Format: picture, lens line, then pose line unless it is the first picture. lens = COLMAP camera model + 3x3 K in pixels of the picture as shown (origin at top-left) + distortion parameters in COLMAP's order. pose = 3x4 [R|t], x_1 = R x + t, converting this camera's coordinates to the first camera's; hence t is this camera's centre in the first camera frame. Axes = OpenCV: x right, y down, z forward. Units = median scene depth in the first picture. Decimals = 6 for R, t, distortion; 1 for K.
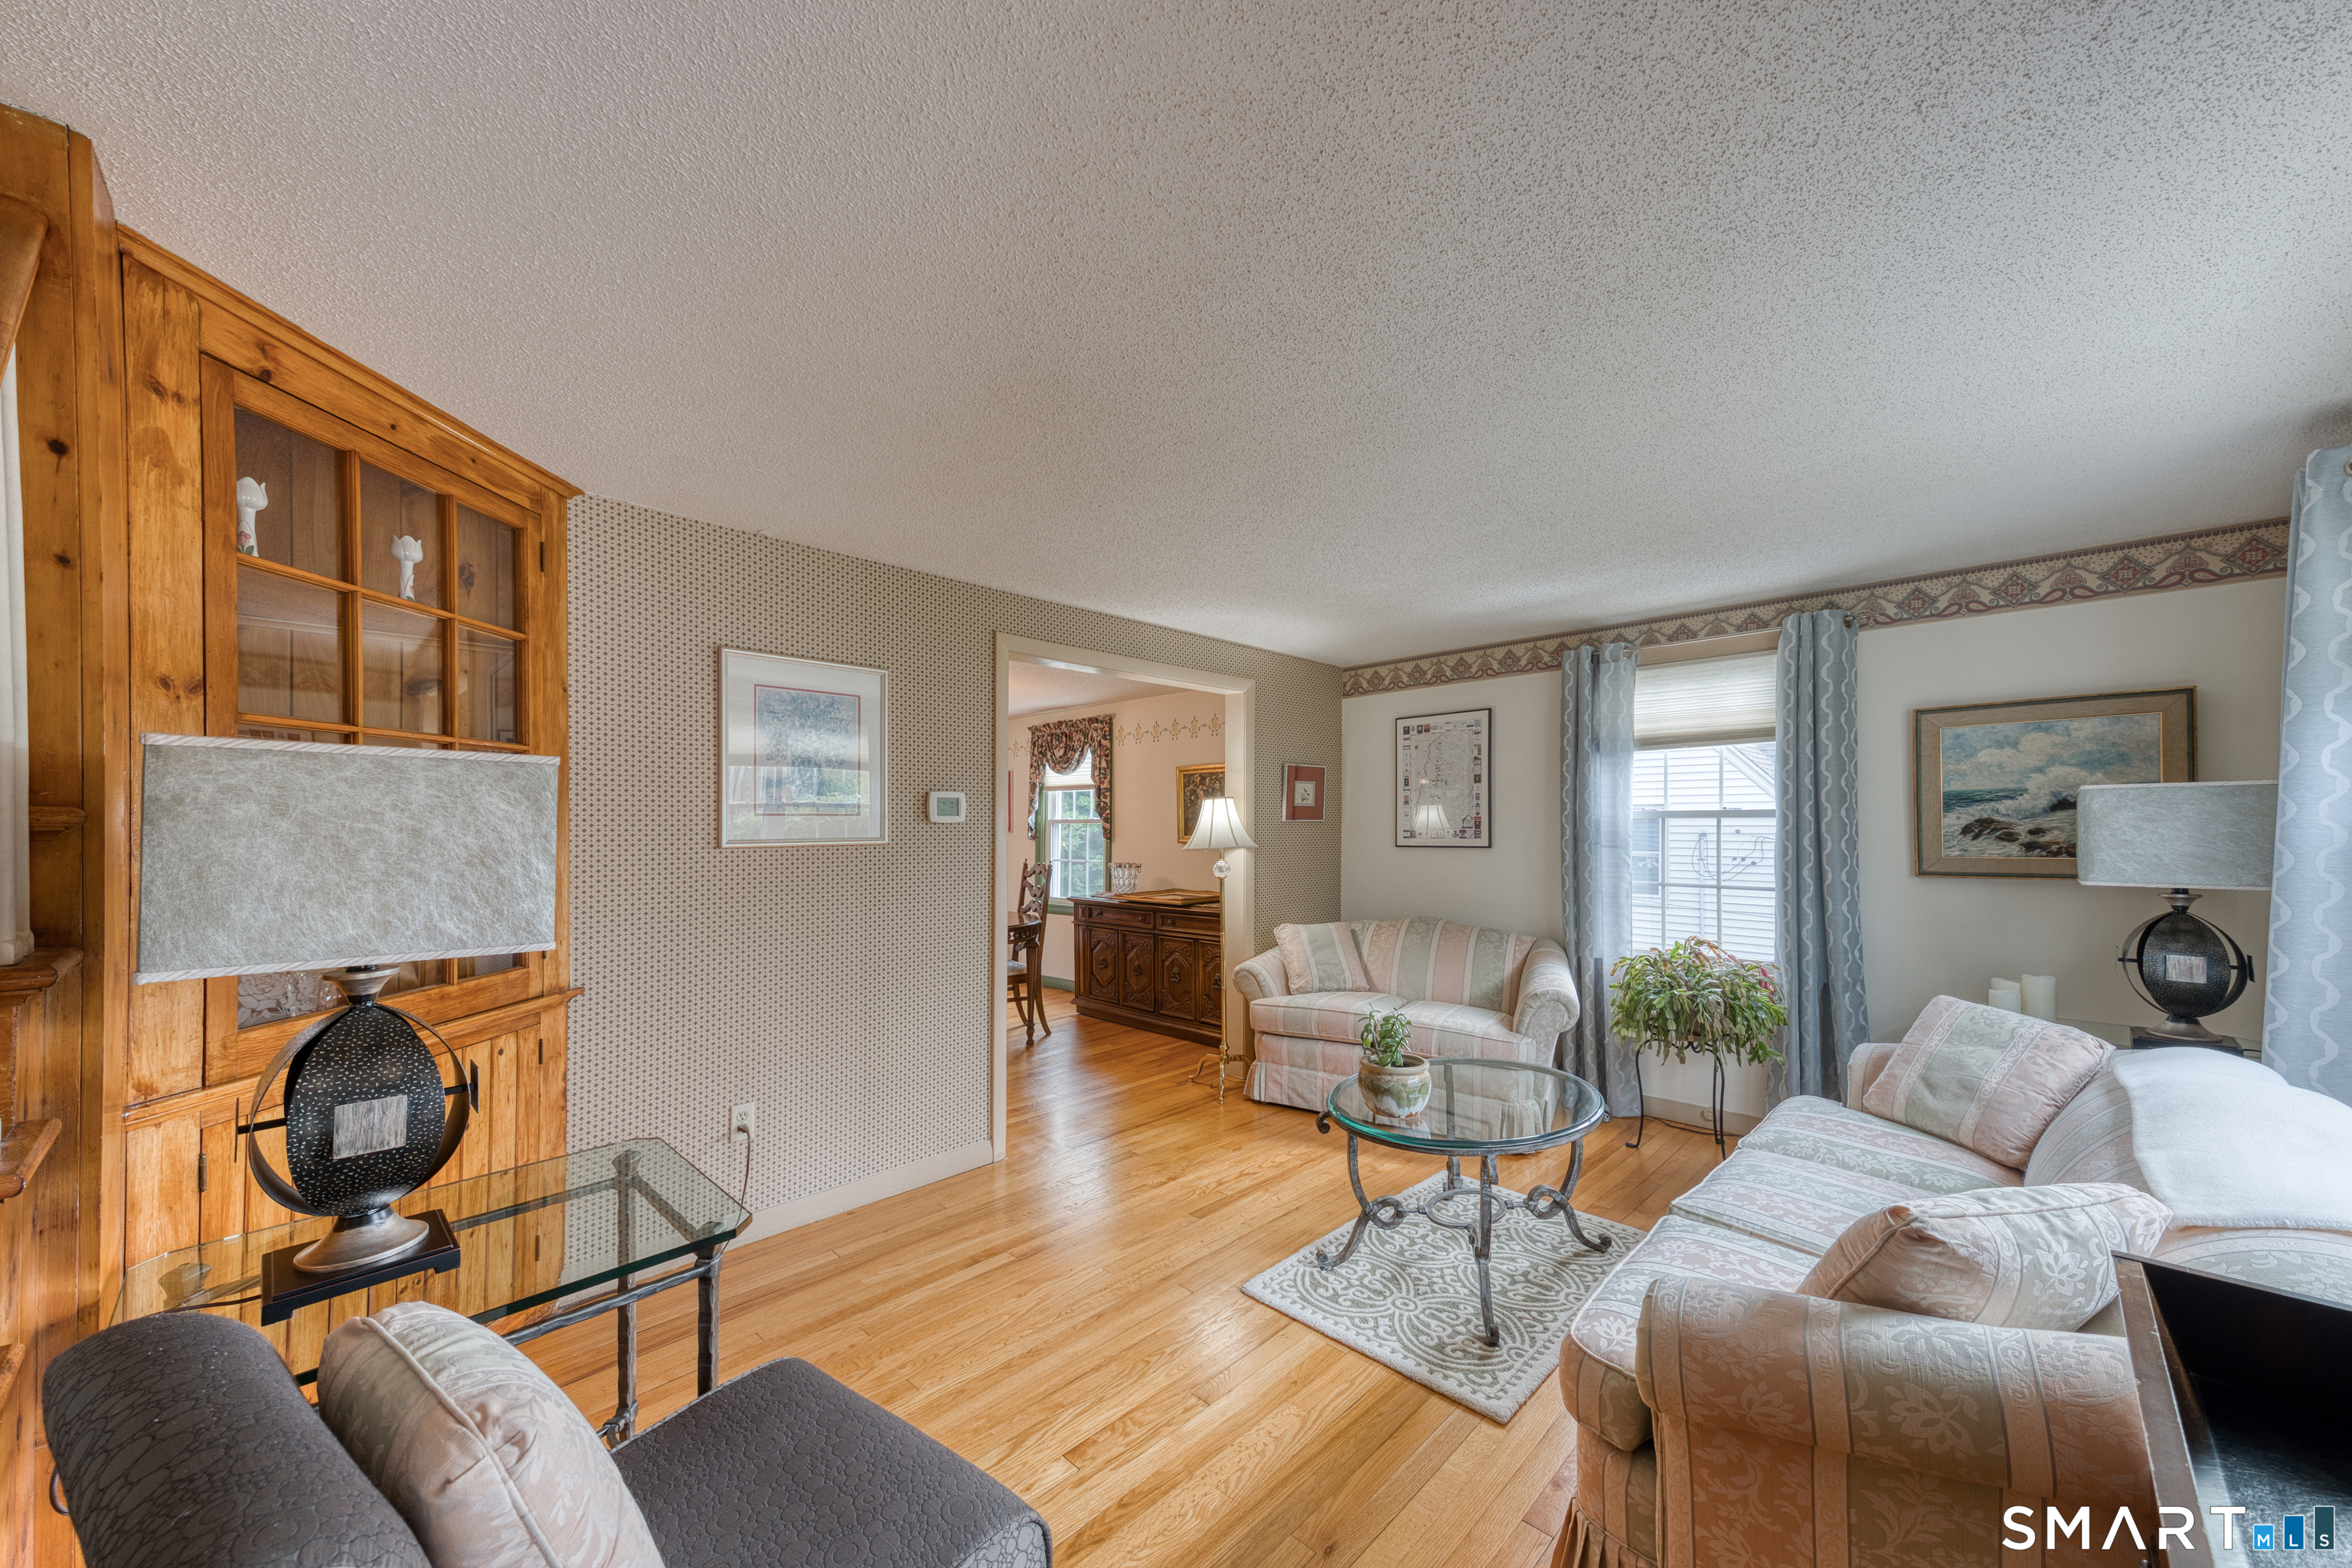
lens RADIAL K [[869.3, 0, 1179.7], [0, 869.3, 824.7], [0, 0, 1]] dist [0.001242, 0.000148]
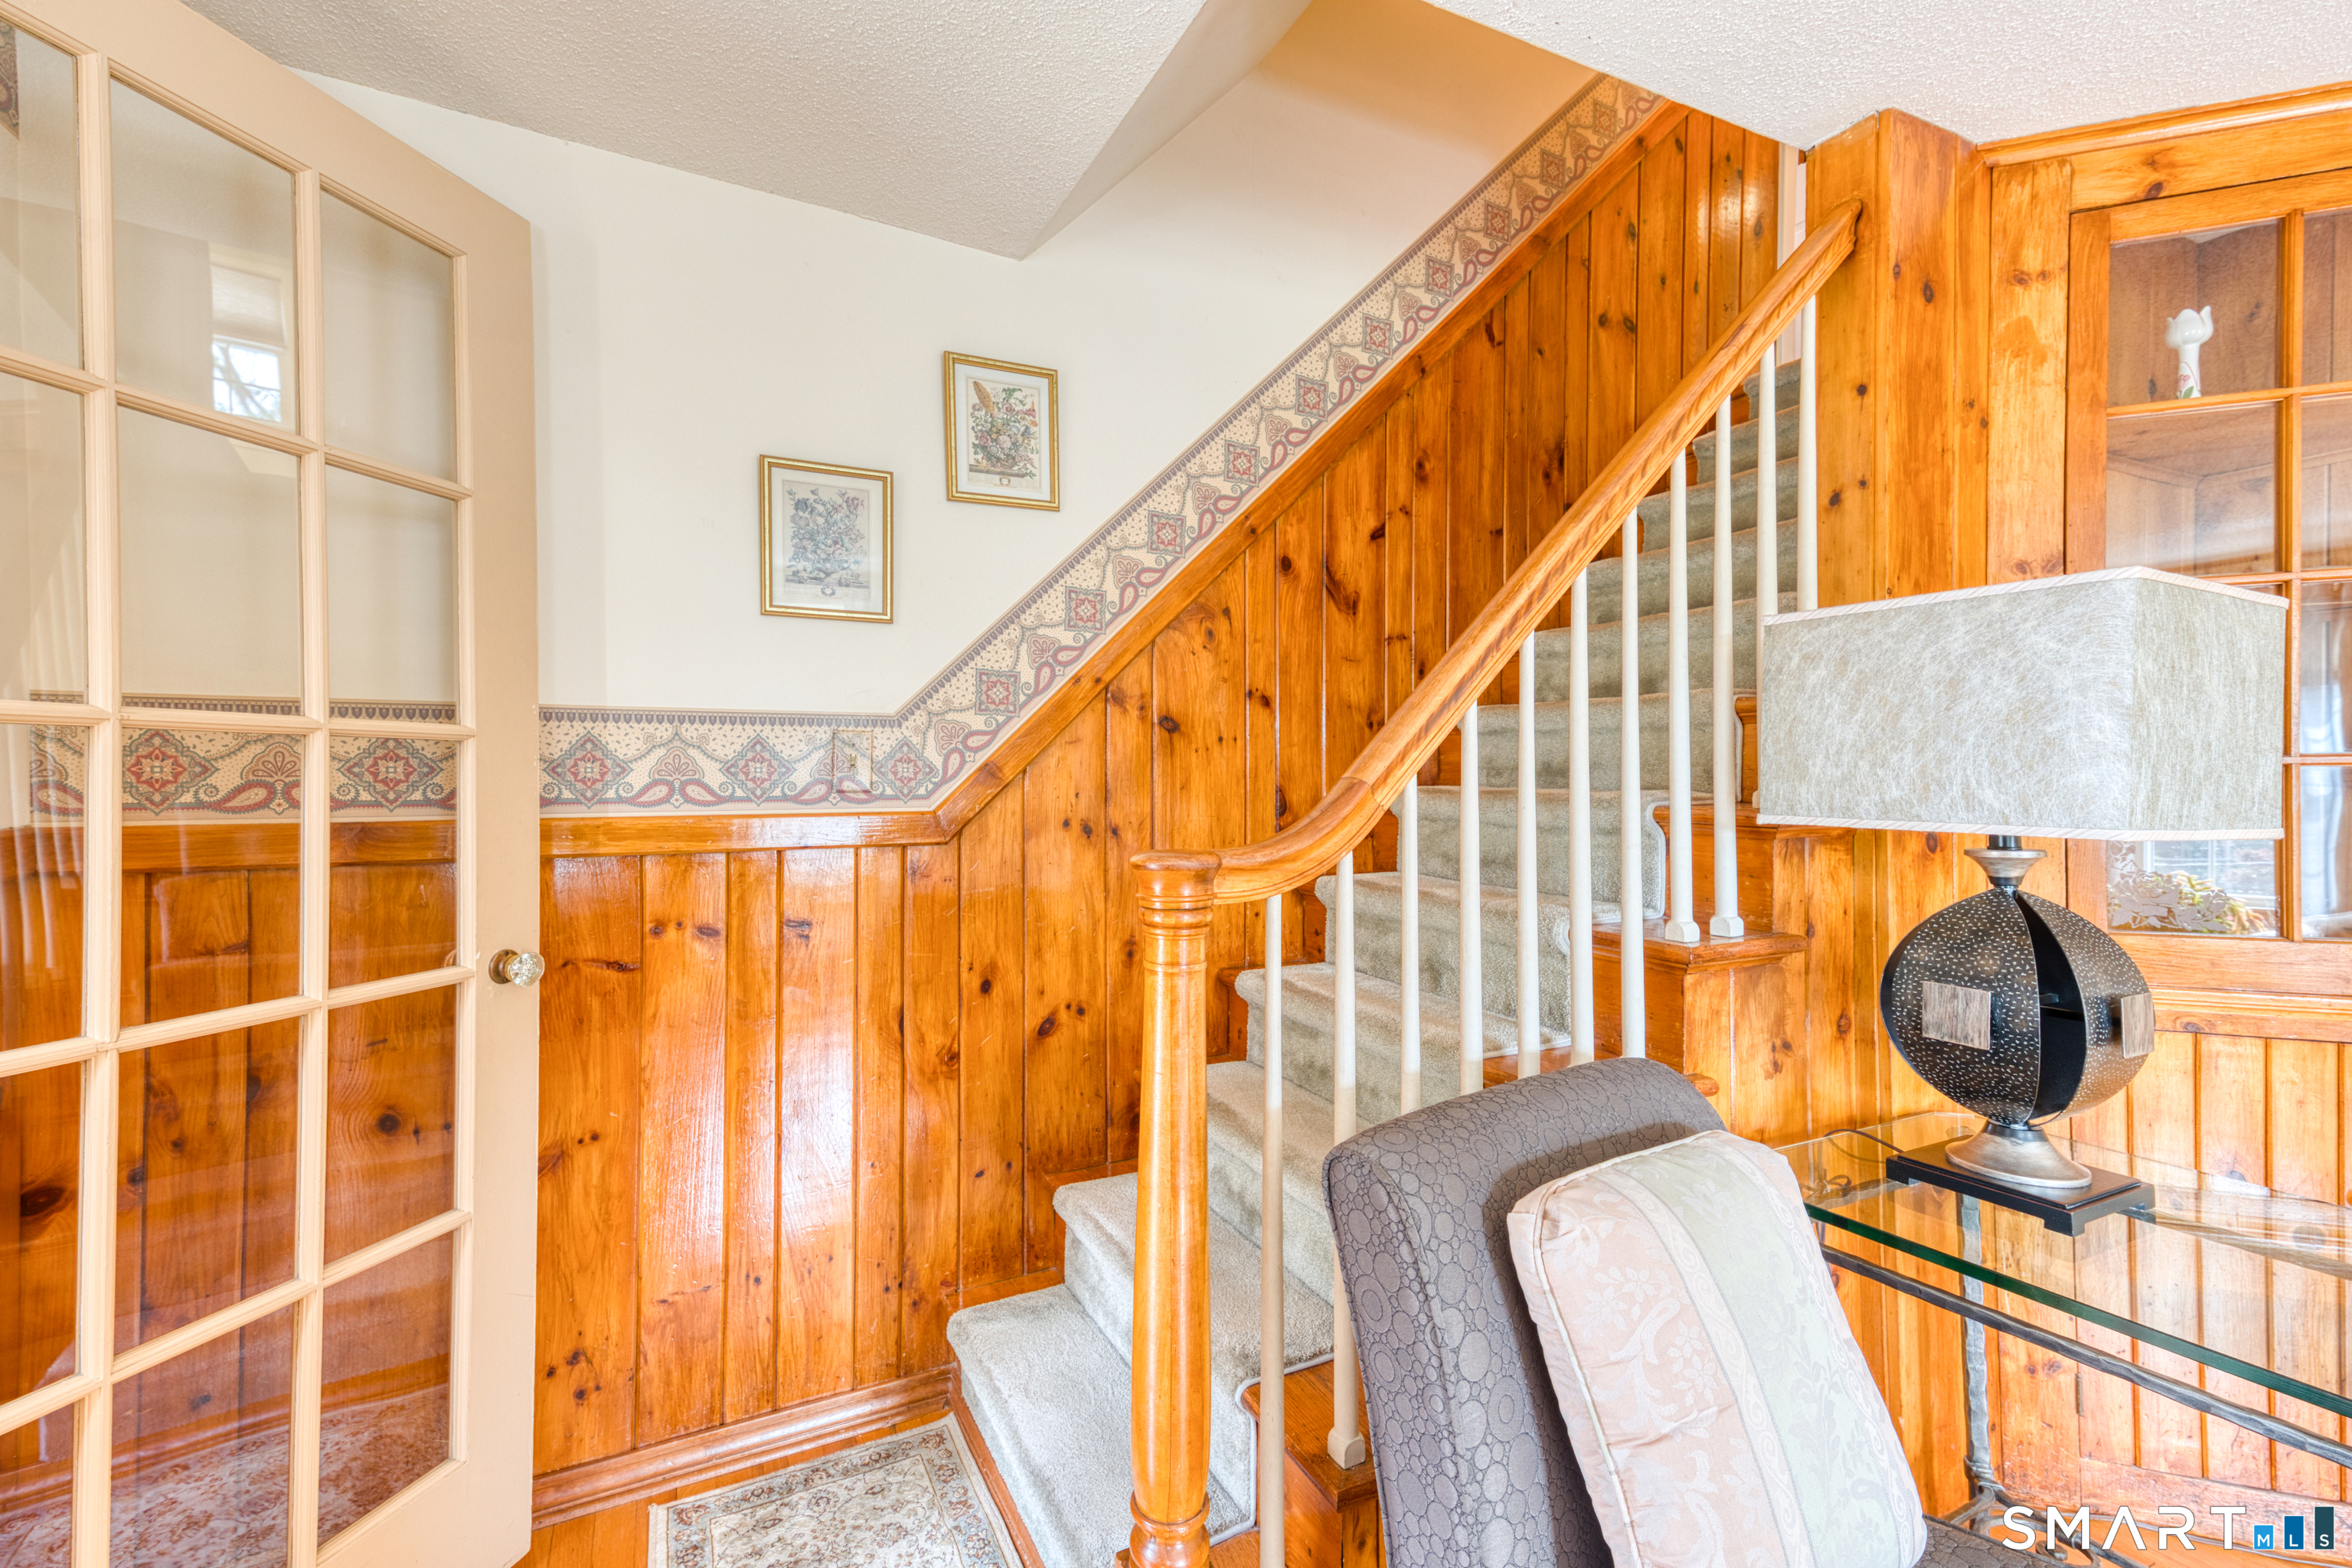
lens RADIAL K [[1000.5, 0, 1176.0], [0, 1000.5, 784.0], [0, 0, 1]] dist [0.000608, 0.000574]
pose [[-0.354075, 0.006443, -0.935195, 0.302878], [0.003281, 0.999979, 0.005647, 0.087727], [0.935211, -0.001069, -0.354088, 0.549453]]
